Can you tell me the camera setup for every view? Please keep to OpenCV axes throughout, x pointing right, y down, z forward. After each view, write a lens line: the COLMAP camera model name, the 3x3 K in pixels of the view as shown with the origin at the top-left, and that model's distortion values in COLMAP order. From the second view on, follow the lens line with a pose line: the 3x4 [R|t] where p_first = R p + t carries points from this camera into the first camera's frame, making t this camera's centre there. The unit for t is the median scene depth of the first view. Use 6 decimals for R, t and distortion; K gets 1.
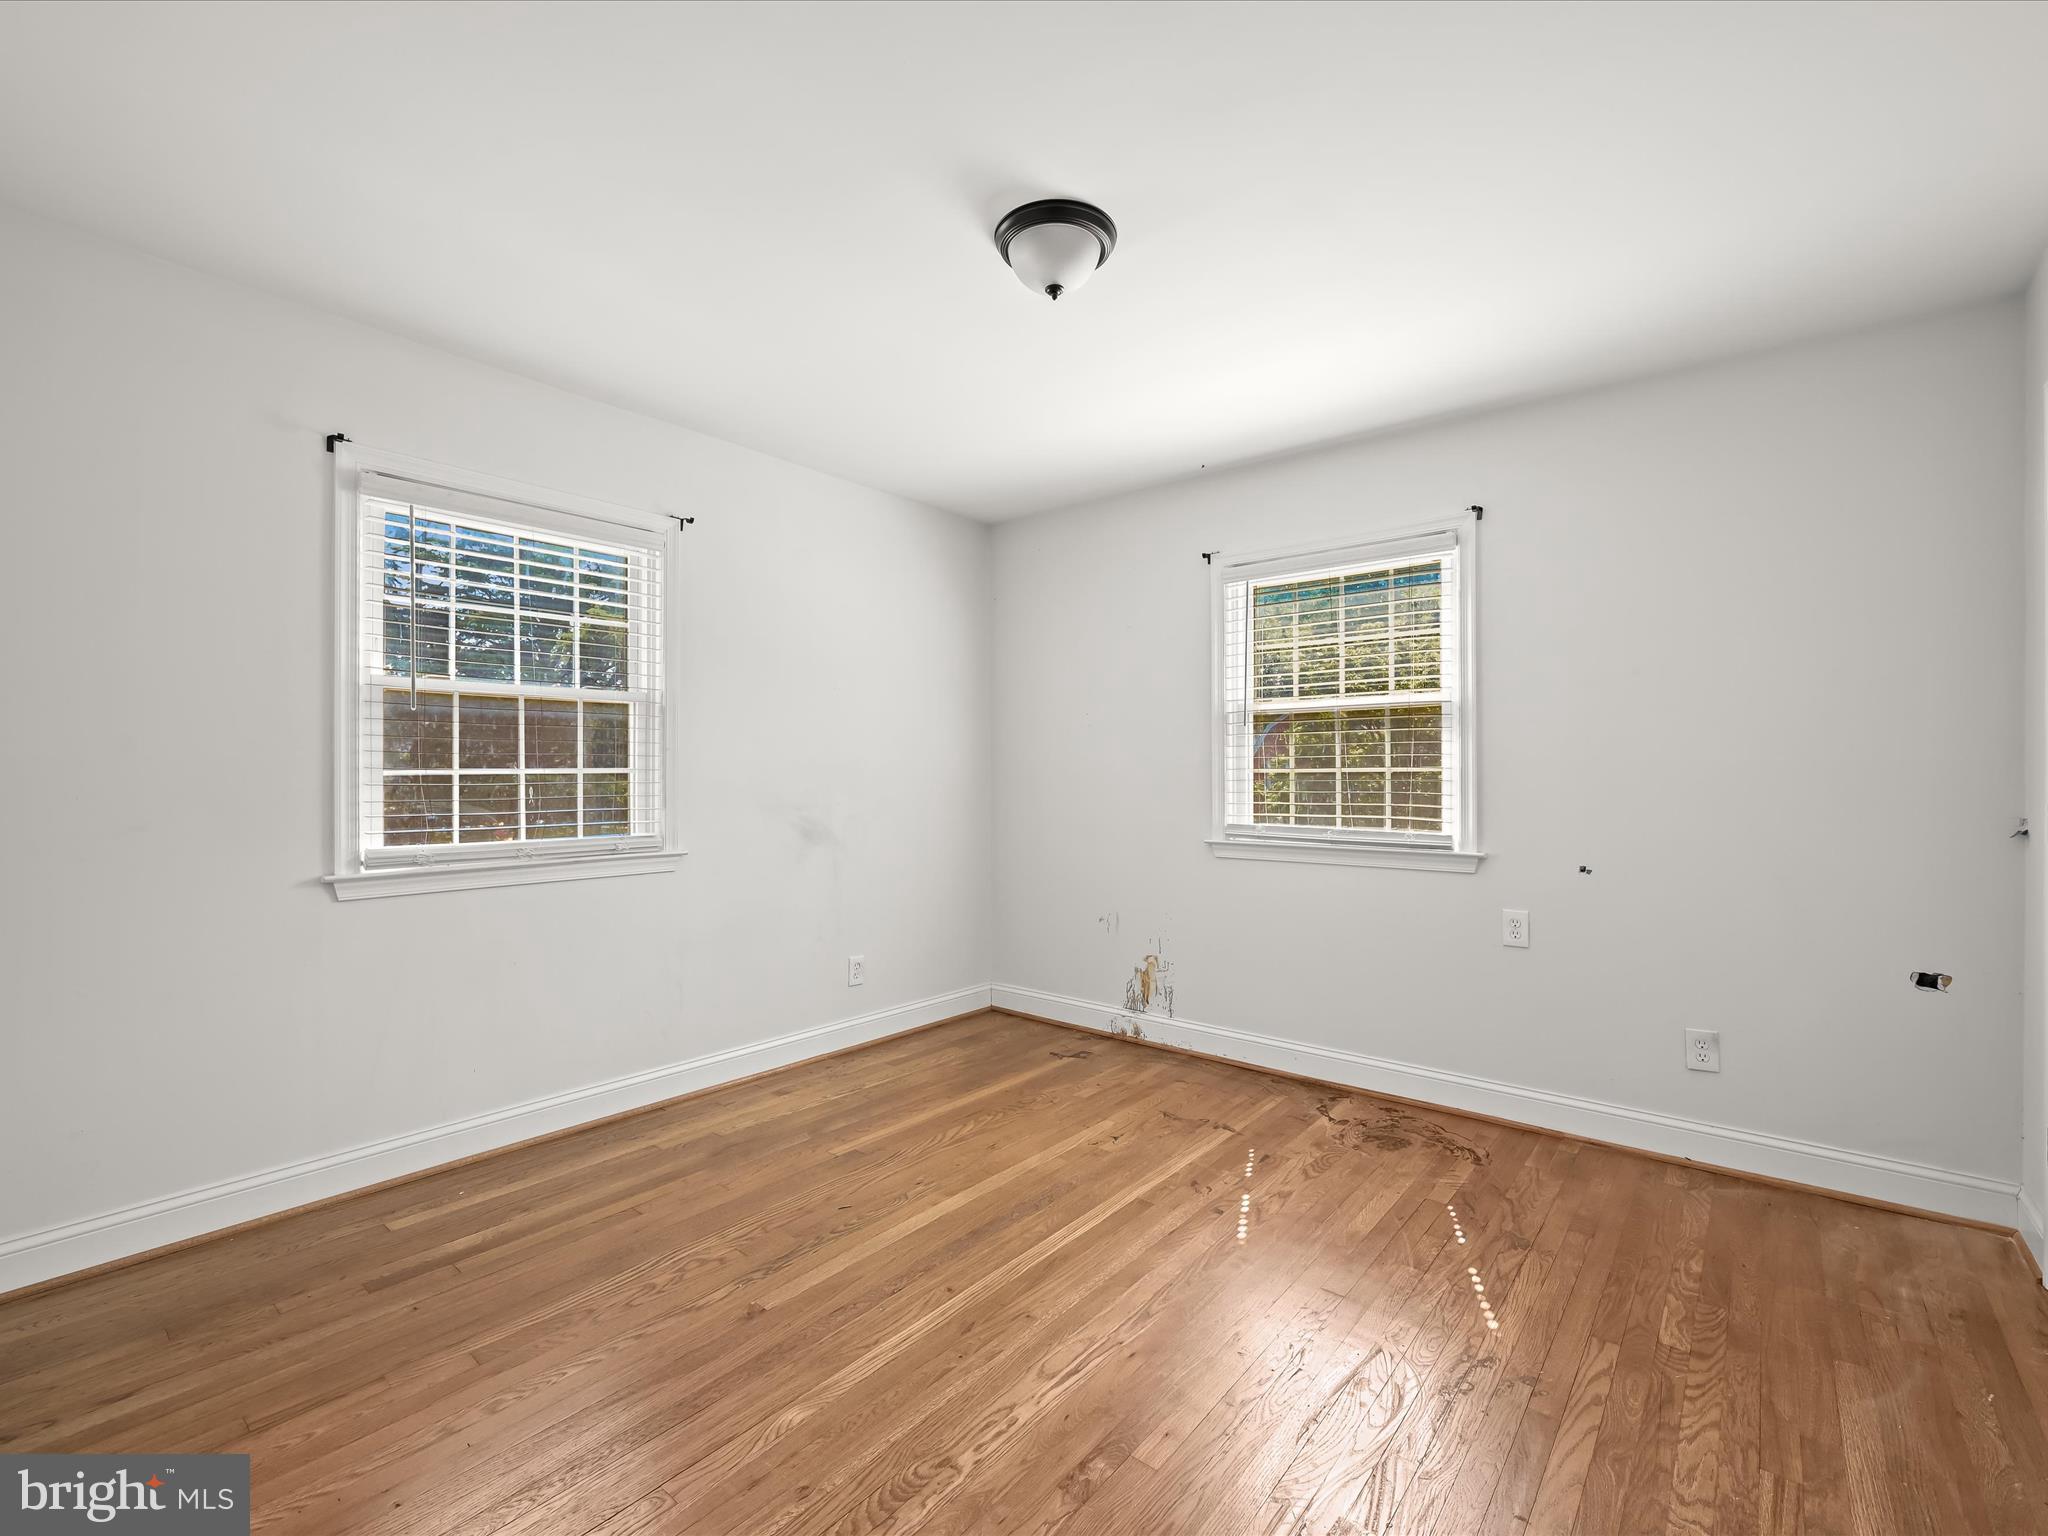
lens RADIAL K [[909.6, 0, 1028.3], [0, 909.6, 780.1], [0, 0, 1]] dist [-0.000862, -0.000034]
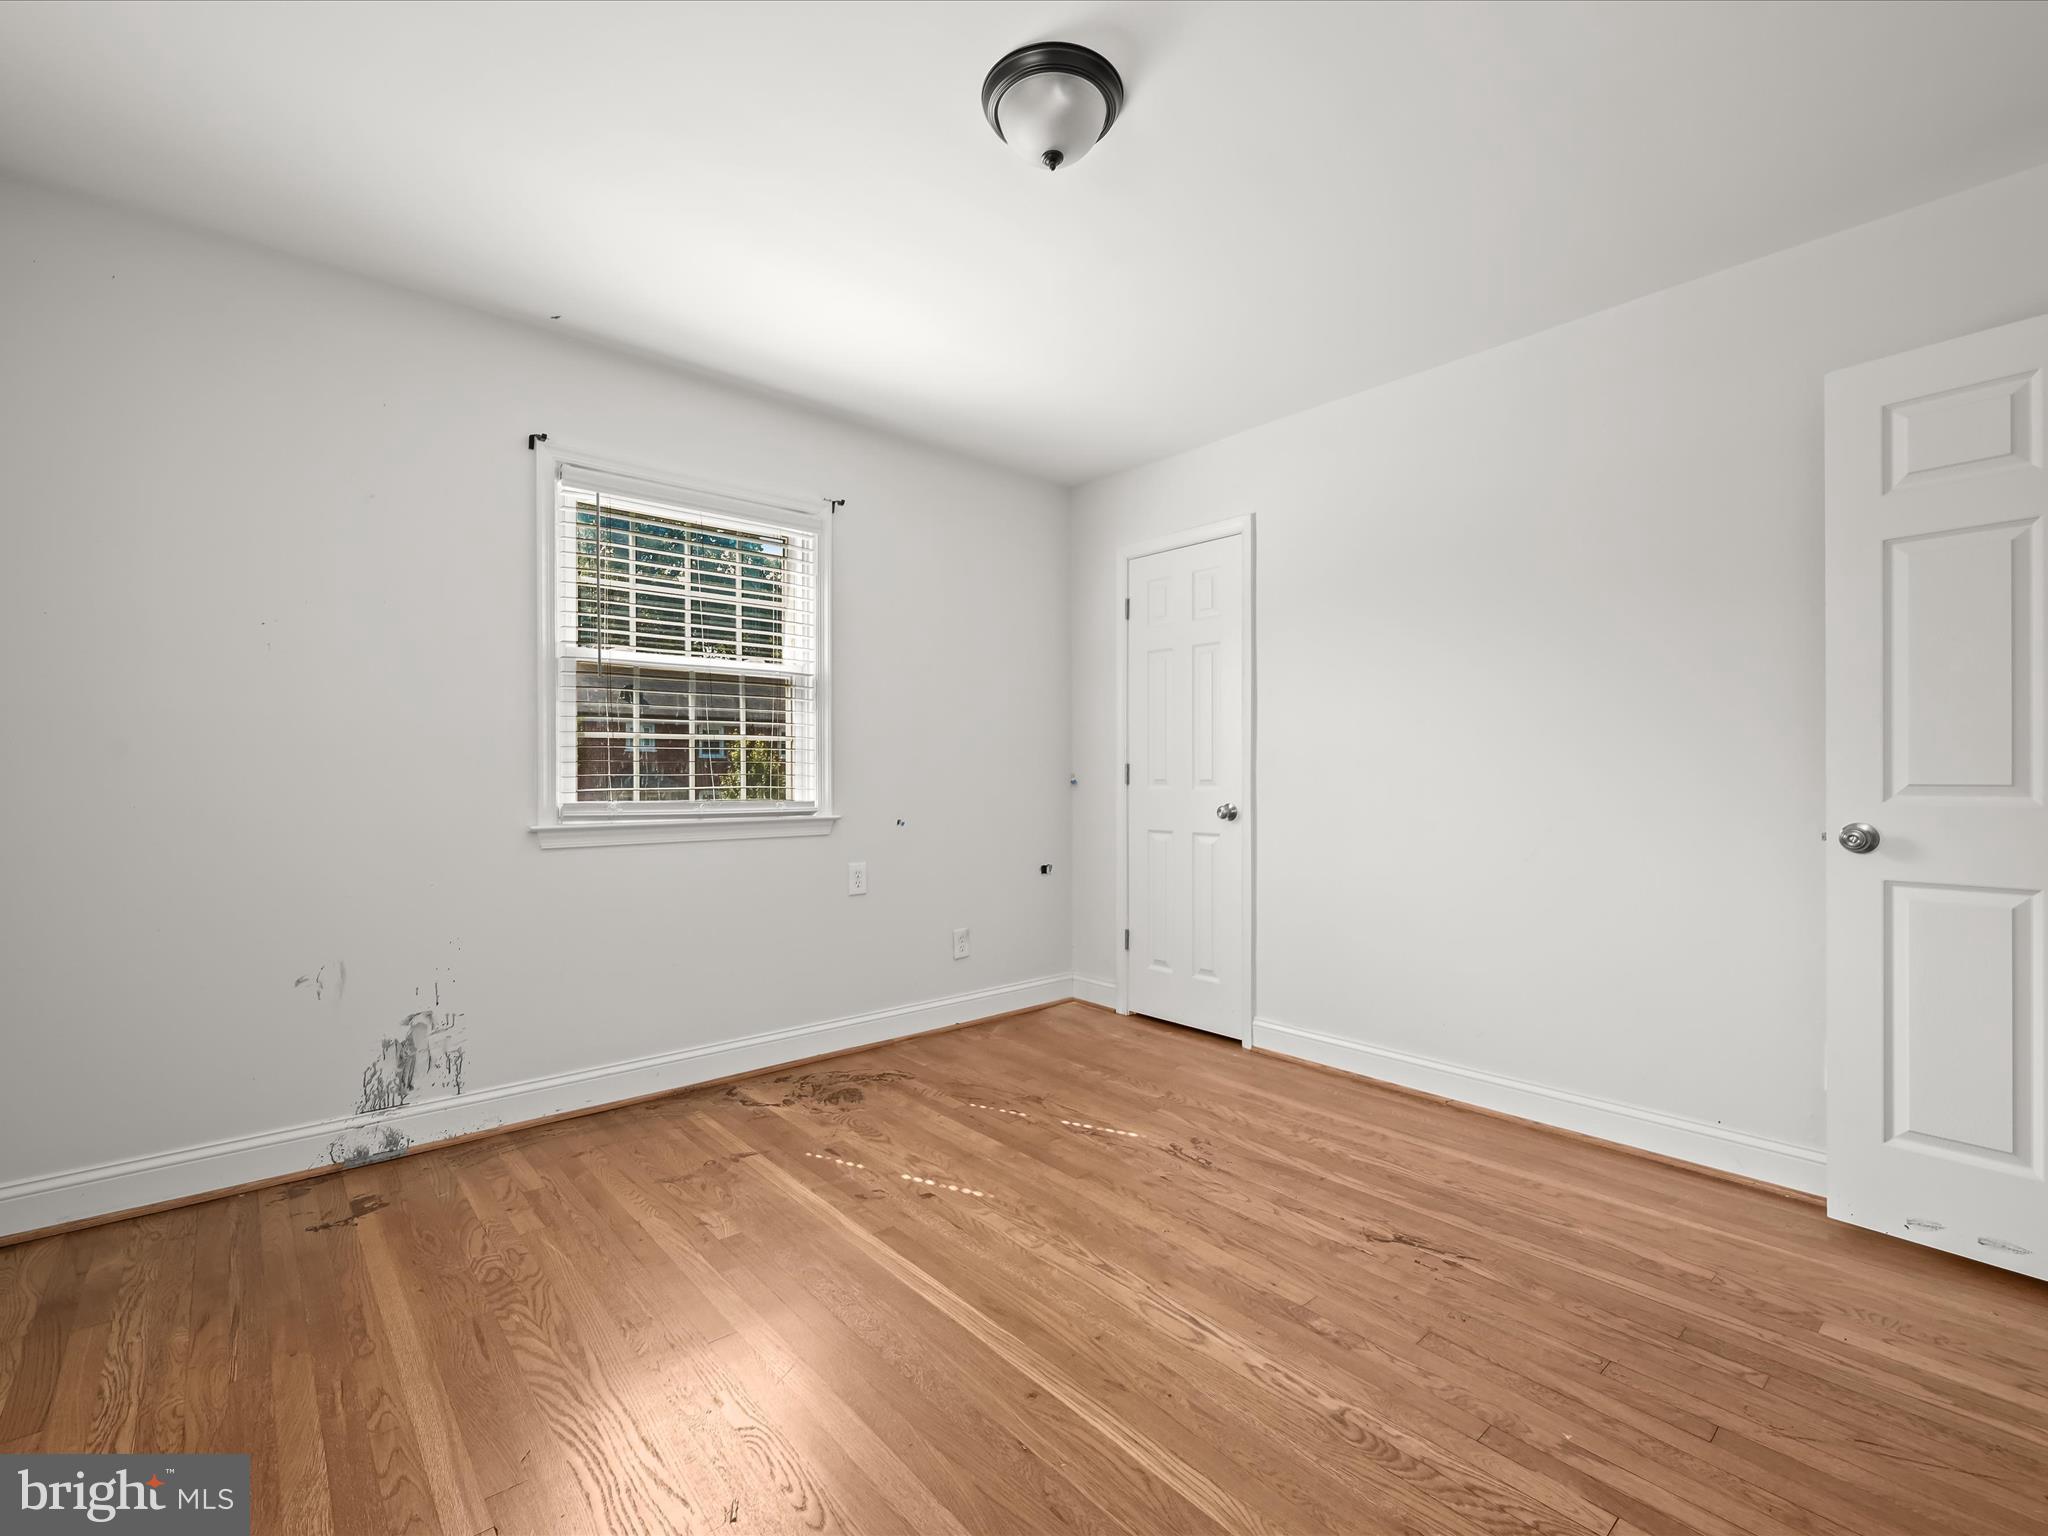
lens RADIAL K [[909.6, 0, 1028.3], [0, 909.6, 780.1], [0, 0, 1]] dist [-0.000862, -0.000034]
pose [[0.157400, -0.008152, 0.987501, -0.564037], [0.004847, 0.999960, 0.007483, 0.030266], [-0.987523, 0.003609, 0.157433, 0.601802]]
